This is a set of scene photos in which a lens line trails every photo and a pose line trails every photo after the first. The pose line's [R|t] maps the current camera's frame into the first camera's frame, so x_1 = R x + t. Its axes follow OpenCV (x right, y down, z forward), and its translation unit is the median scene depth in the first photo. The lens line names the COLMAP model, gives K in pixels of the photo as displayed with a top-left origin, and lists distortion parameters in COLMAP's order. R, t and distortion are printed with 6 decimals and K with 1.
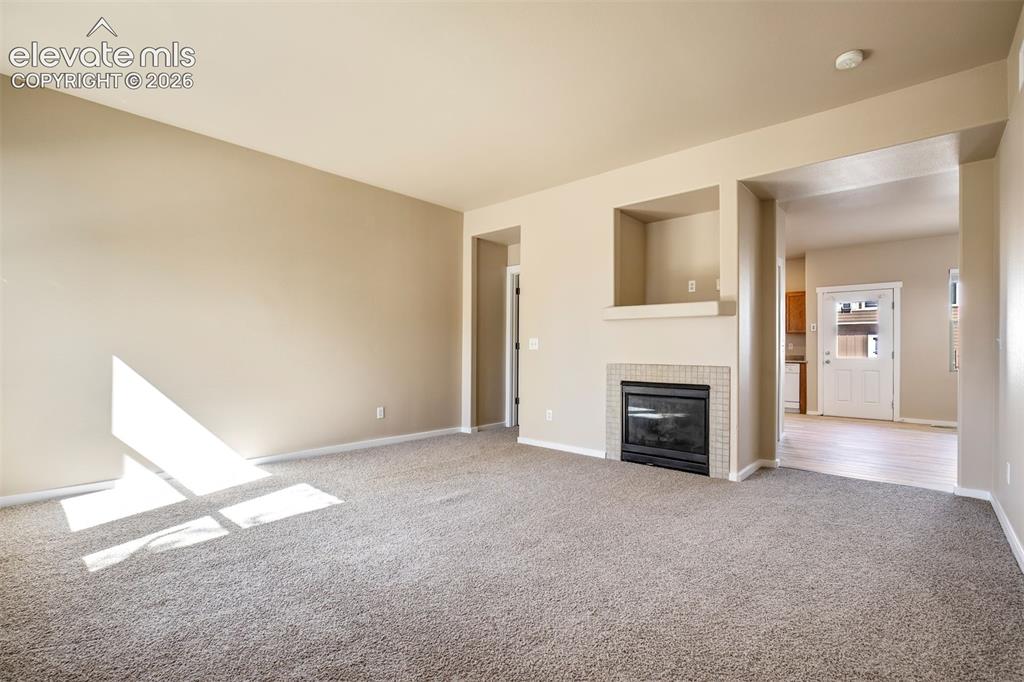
lens RADIAL K [[467.7, 0, 518.2], [0, 467.7, 346.2], [0, 0, 1]] dist [-0.015903, 0.004478]
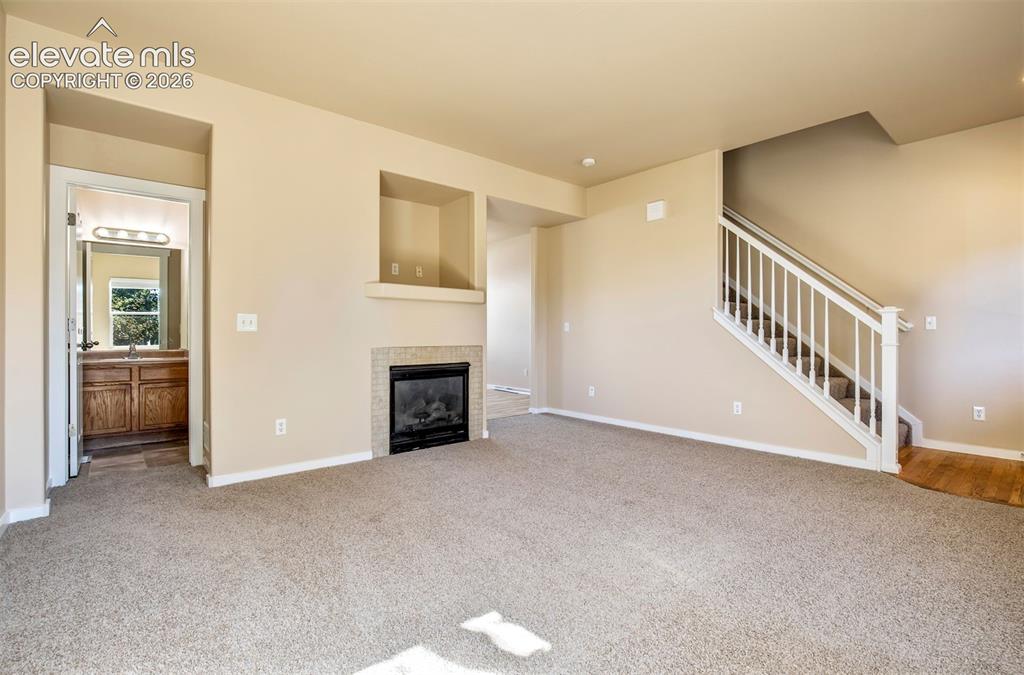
lens RADIAL K [[467.7, 0, 524.7], [0, 467.7, 327.3], [0, 0, 1]] dist [-0.015903, 0.004478]
pose [[0.131148, 0.008436, 0.991327, -0.635530], [-0.007668, 0.999943, -0.007495, 0.003976], [-0.991333, -0.006619, 0.131205, 0.622756]]
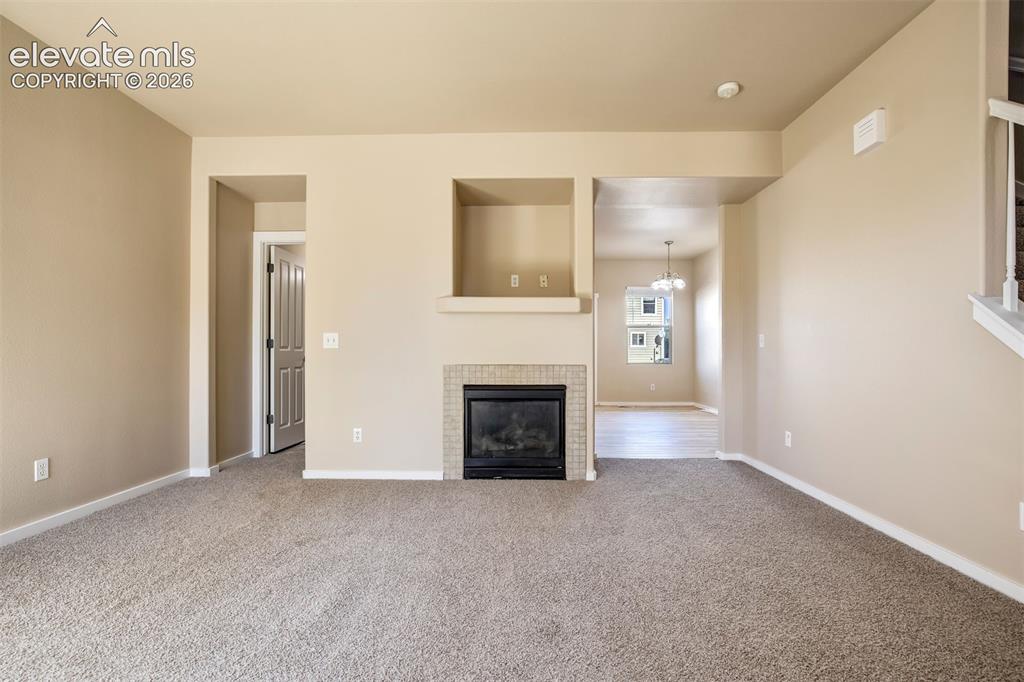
lens RADIAL K [[467.7, 0, 517.7], [0, 467.7, 345.5], [0, 0, 1]] dist [-0.015903, 0.004478]
pose [[0.761649, 0.001805, 0.647987, -0.252429], [-0.002269, 0.999997, -0.000119, 0.002745], [-0.647986, -0.001379, 0.761651, 0.290989]]
